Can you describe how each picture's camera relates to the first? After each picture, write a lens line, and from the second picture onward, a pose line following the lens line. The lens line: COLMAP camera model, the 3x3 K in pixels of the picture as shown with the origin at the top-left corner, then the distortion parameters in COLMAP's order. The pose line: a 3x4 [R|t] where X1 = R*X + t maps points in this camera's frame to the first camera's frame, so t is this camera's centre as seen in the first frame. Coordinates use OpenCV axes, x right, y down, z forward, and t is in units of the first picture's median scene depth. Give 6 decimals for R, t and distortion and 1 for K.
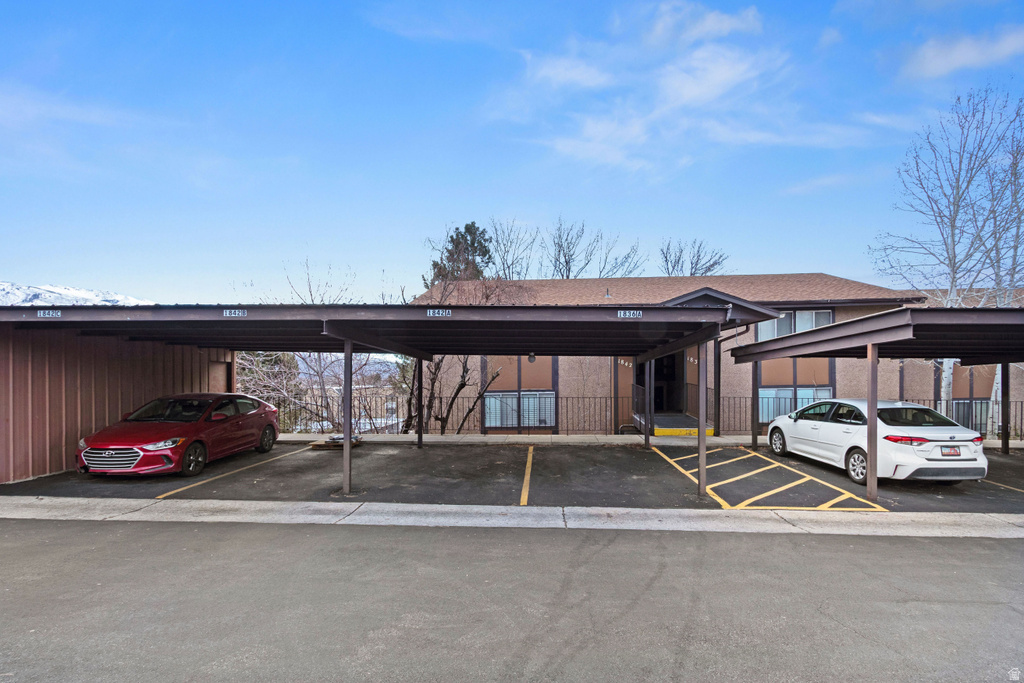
lens RADIAL K [[478.0, 0, 511.6], [0, 478.0, 380.0], [0, 0, 1]] dist [0.007948, -0.002043]
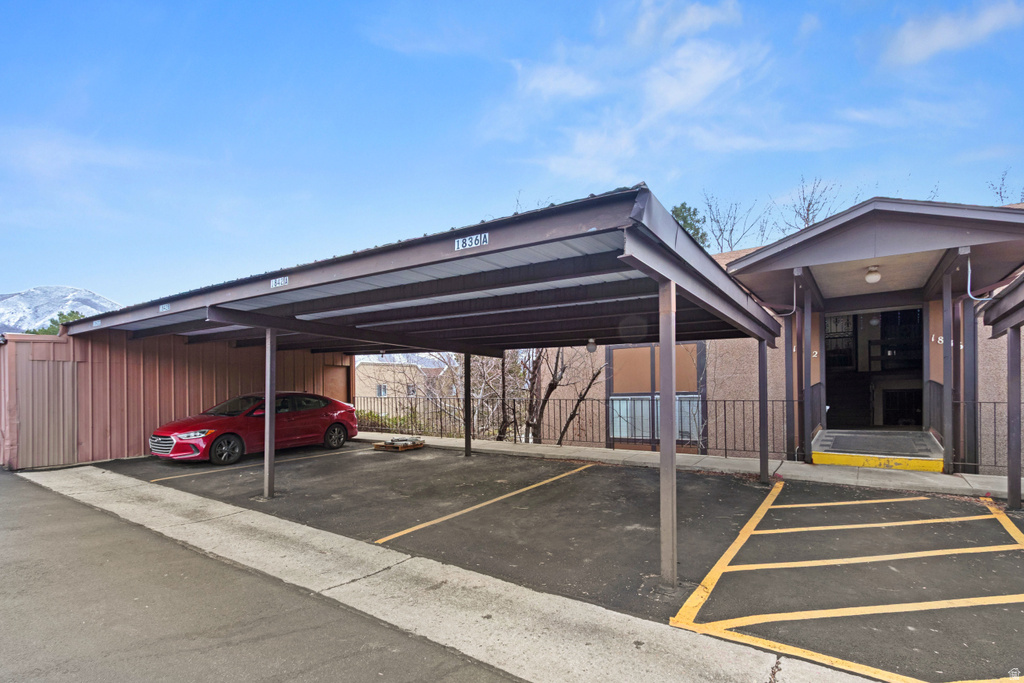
lens RADIAL K [[478.0, 0, 498.2], [0, 478.0, 382.3], [0, 0, 1]] dist [0.007948, -0.002043]
pose [[0.841968, -0.013022, -0.539371, 0.337934], [0.004576, 0.999845, -0.016996, 0.024531], [0.539509, 0.011842, 0.841897, 0.309799]]
